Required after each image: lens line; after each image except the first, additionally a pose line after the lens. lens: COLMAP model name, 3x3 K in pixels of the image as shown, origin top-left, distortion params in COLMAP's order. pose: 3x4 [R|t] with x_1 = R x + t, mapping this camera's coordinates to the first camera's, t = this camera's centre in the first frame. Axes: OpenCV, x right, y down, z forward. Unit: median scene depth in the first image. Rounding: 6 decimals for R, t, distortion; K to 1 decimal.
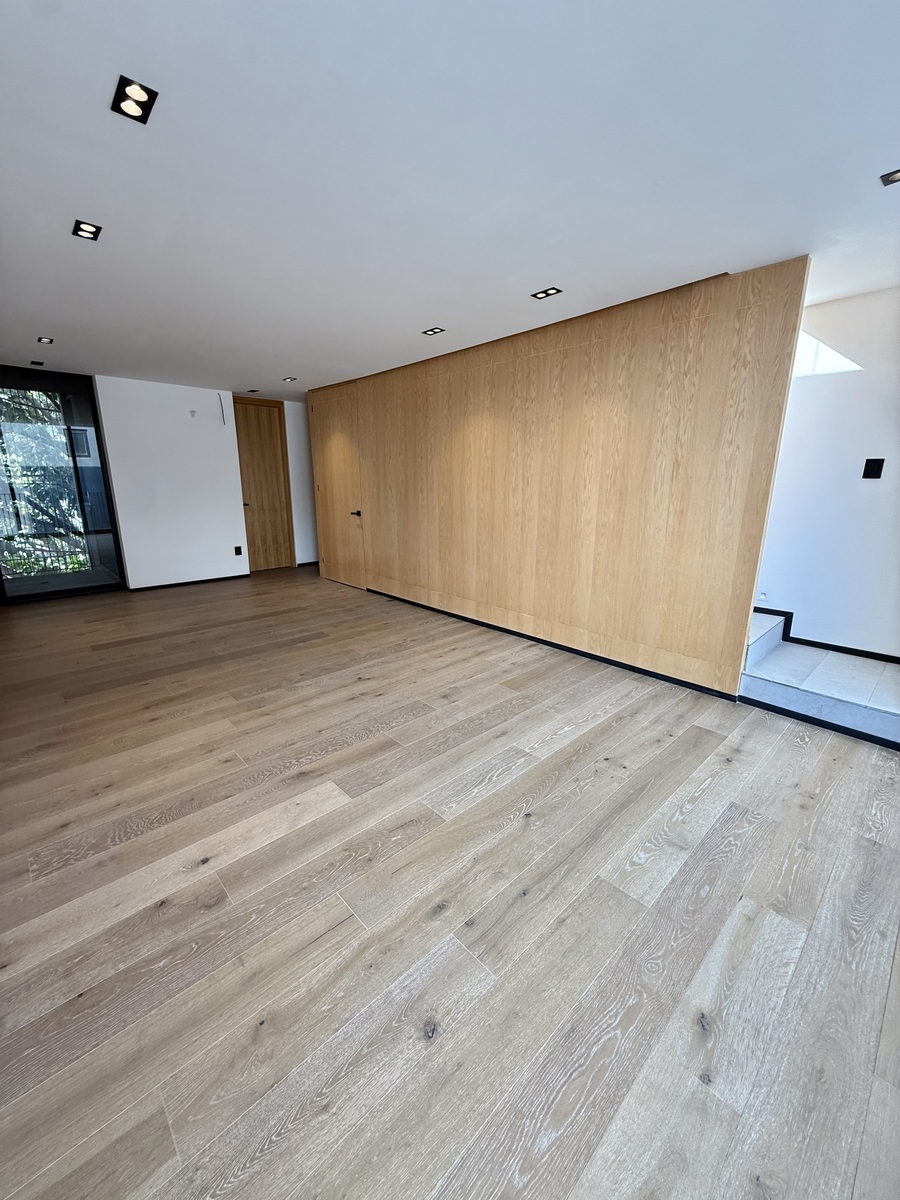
lens RADIAL K [[477.9, 0, 473.0], [0, 477.9, 579.7], [0, 0, 1]] dist [0.000481, 0.000320]
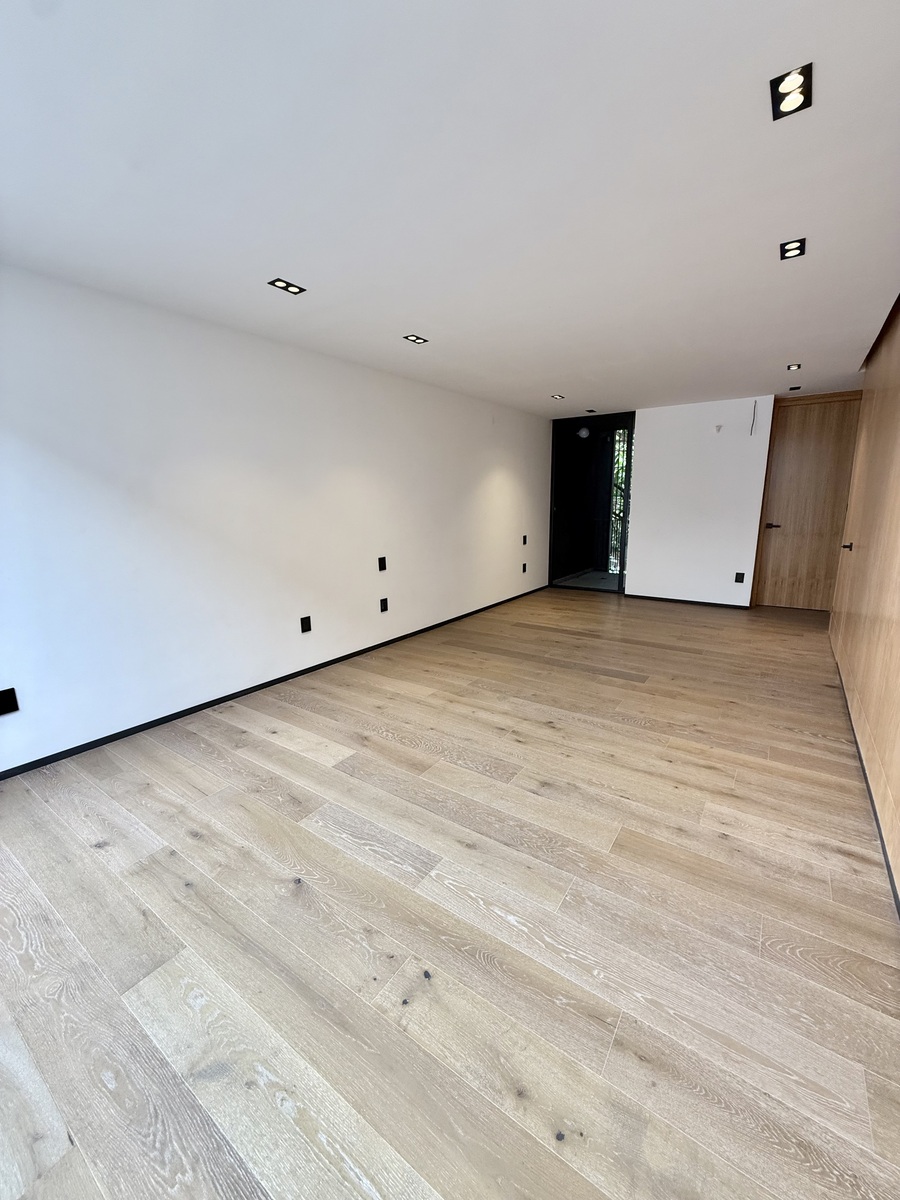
lens RADIAL K [[477.9, 0, 452.2], [0, 477.9, 604.8], [0, 0, 1]] dist [0.000481, 0.000320]
pose [[0.189323, 0.206988, -0.959850, 0.625665], [-0.190858, 0.966643, 0.170808, -0.143511], [0.963187, 0.150858, 0.222513, 0.684108]]
